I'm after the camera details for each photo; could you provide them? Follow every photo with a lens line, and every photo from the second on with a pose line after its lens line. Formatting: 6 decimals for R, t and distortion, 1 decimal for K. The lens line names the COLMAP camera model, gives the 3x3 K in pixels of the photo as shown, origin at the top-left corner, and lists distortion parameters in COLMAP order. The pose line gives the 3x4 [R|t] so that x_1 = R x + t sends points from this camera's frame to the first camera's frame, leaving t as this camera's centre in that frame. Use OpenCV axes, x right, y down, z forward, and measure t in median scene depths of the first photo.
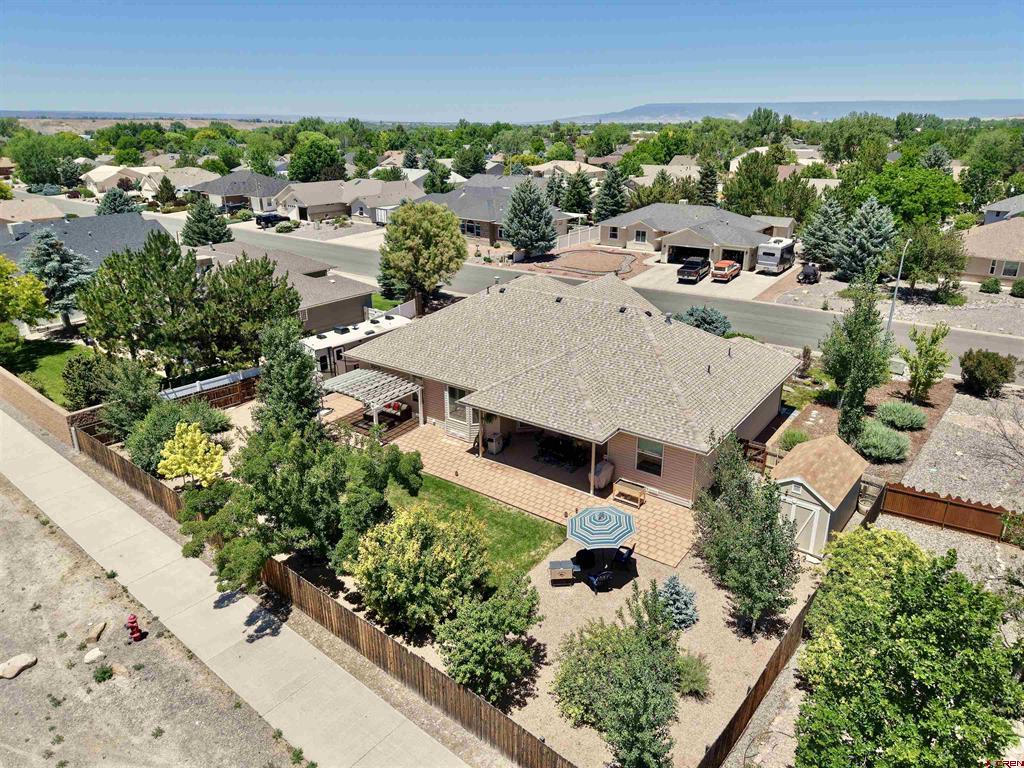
lens RADIAL K [[689.0, 0, 519.3], [0, 689.0, 383.3], [0, 0, 1]] dist [0.004480, 0.000645]
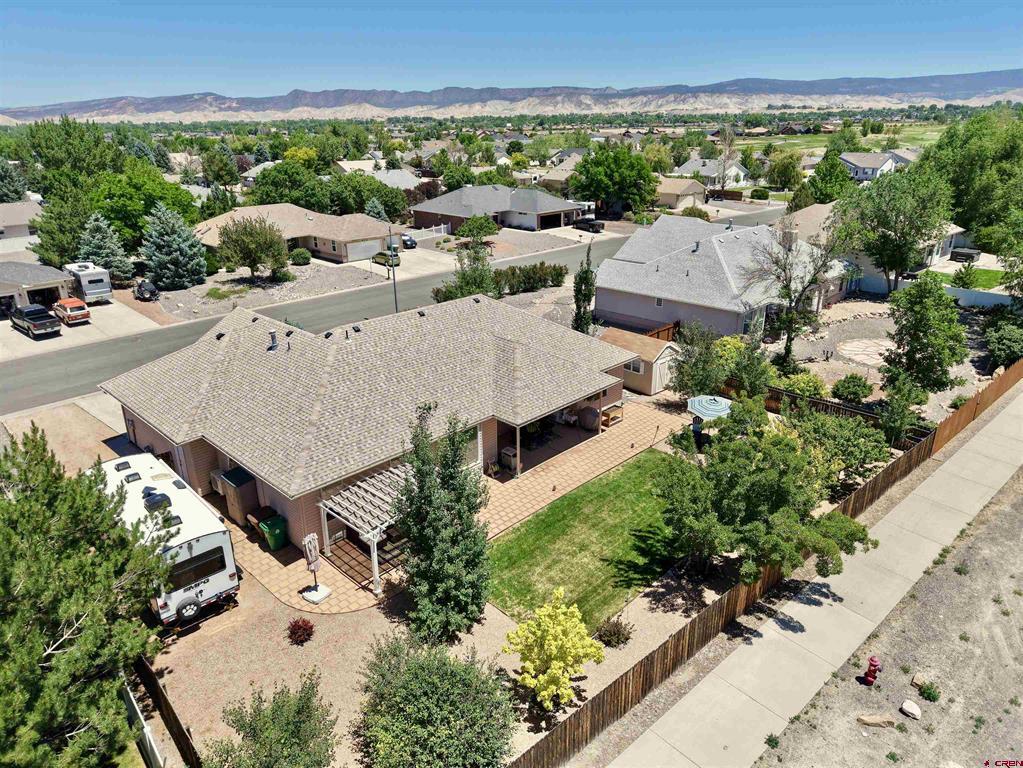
lens RADIAL K [[688.4, 0, 518.8], [0, 688.4, 383.3], [0, 0, 1]] dist [0.004480, 0.000645]
pose [[0.137396, -0.334930, 0.932172, -1.303066], [0.351825, 0.896233, 0.270160, -0.382929], [-0.925927, 0.290842, 0.240976, 1.070318]]
